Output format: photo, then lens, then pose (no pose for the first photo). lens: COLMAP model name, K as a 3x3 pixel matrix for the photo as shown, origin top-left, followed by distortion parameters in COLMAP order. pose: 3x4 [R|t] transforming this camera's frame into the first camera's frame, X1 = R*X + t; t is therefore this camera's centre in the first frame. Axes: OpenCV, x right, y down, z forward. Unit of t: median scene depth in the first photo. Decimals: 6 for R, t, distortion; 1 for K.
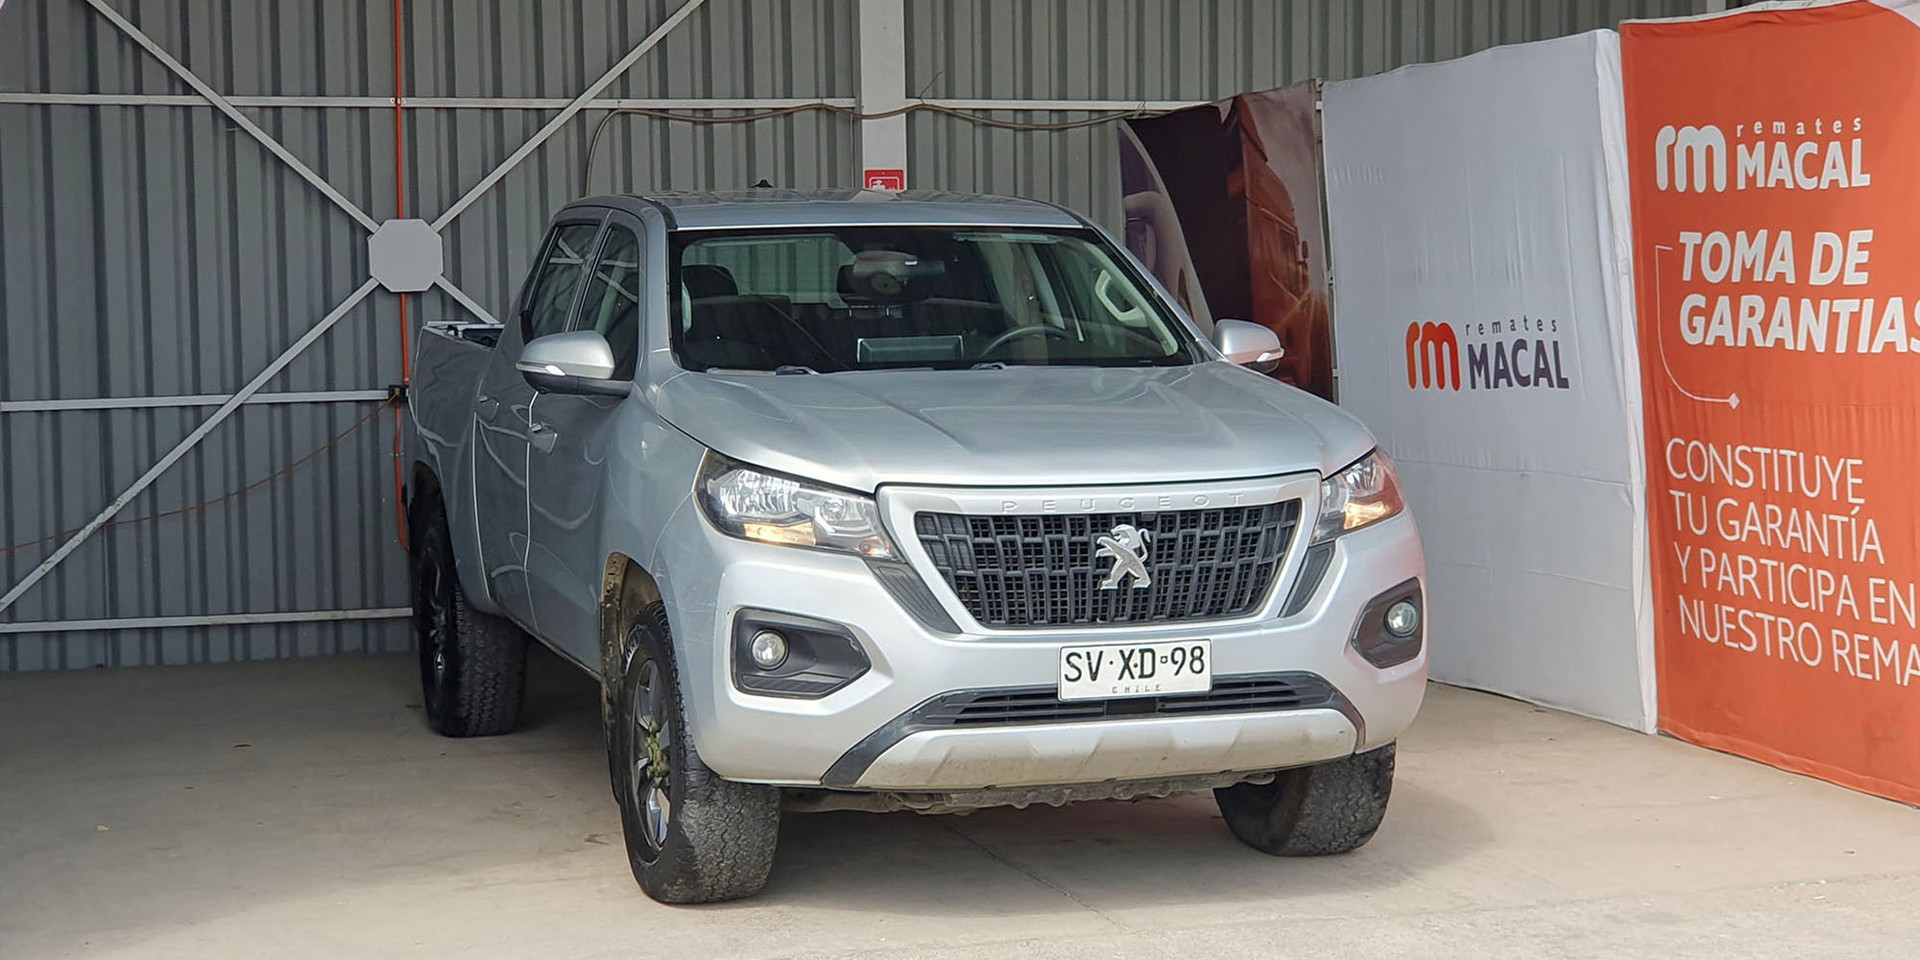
lens RADIAL K [[2968.9, 0, 952.7], [0, 2968.9, 476.0], [0, 0, 1]] dist [0.255166, -1.733760]
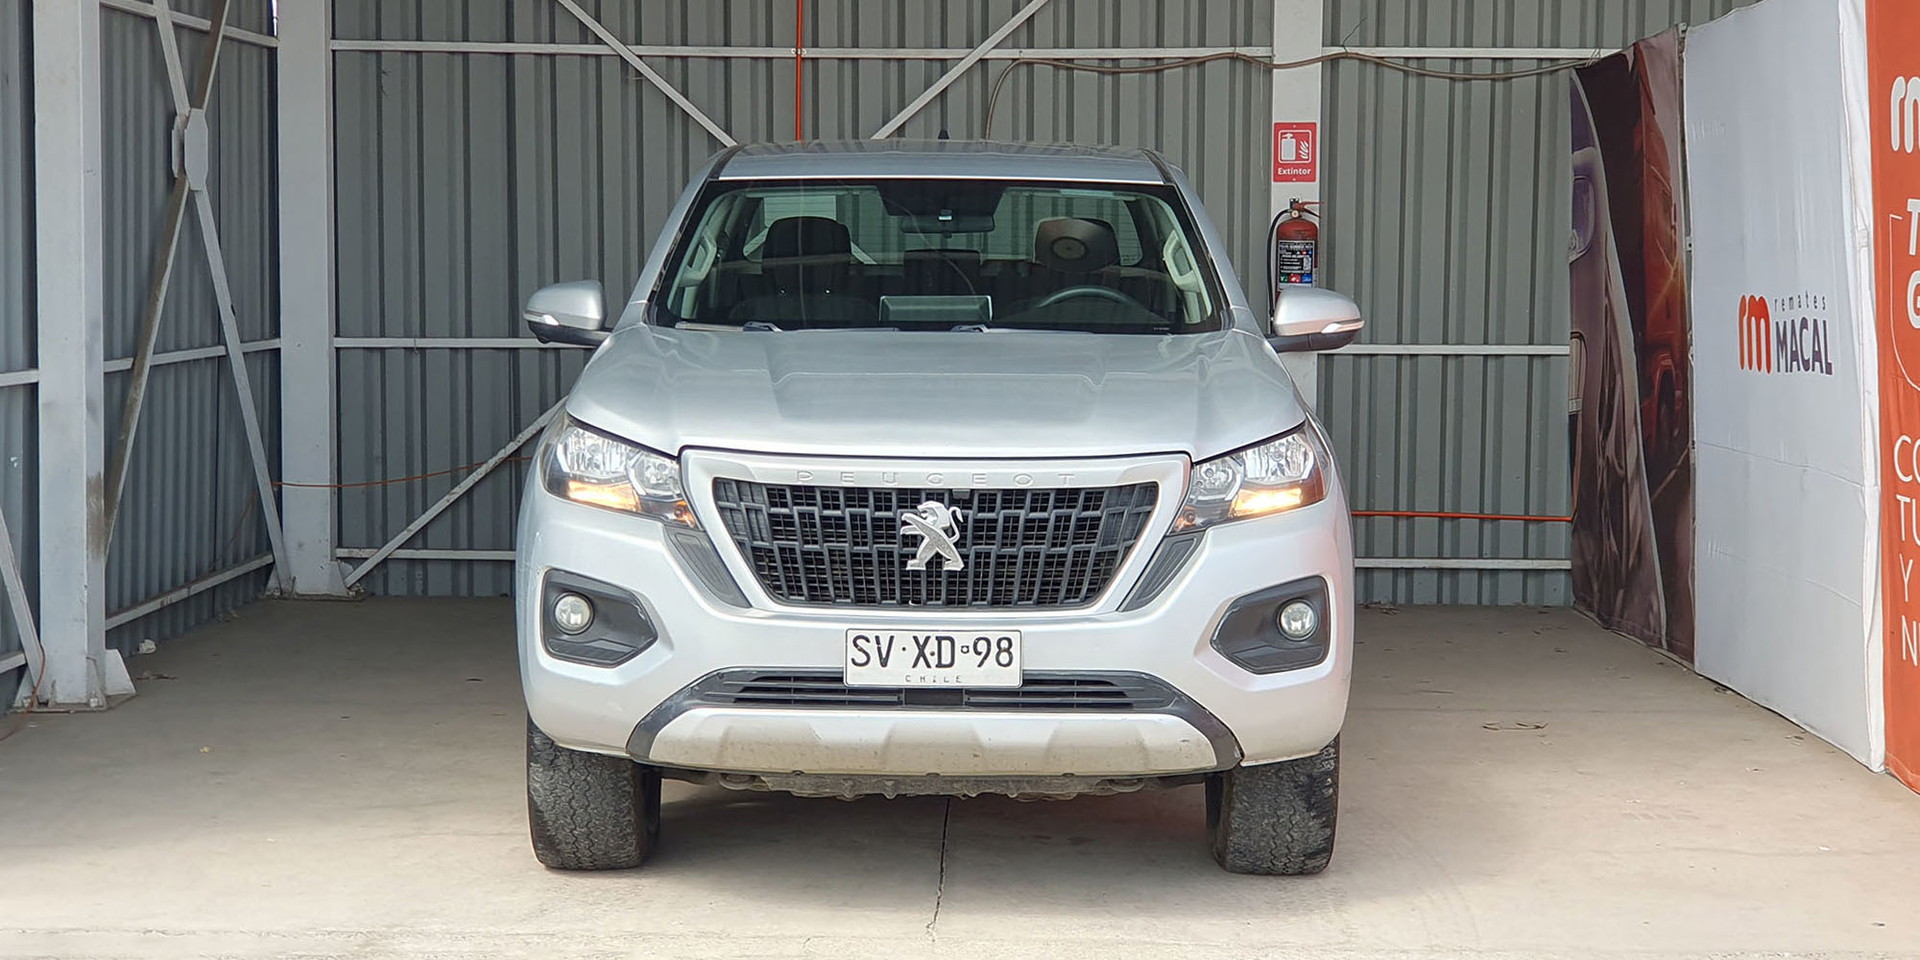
lens RADIAL K [[2968.9, 0, 952.7], [0, 2968.9, 476.0], [0, 0, 1]] dist [0.255166, -1.733760]
pose [[0.950041, 0.044603, -0.308921, 0.337704], [-0.040064, 0.998976, 0.021026, -0.010983], [0.309543, -0.007599, 0.950855, 0.115846]]
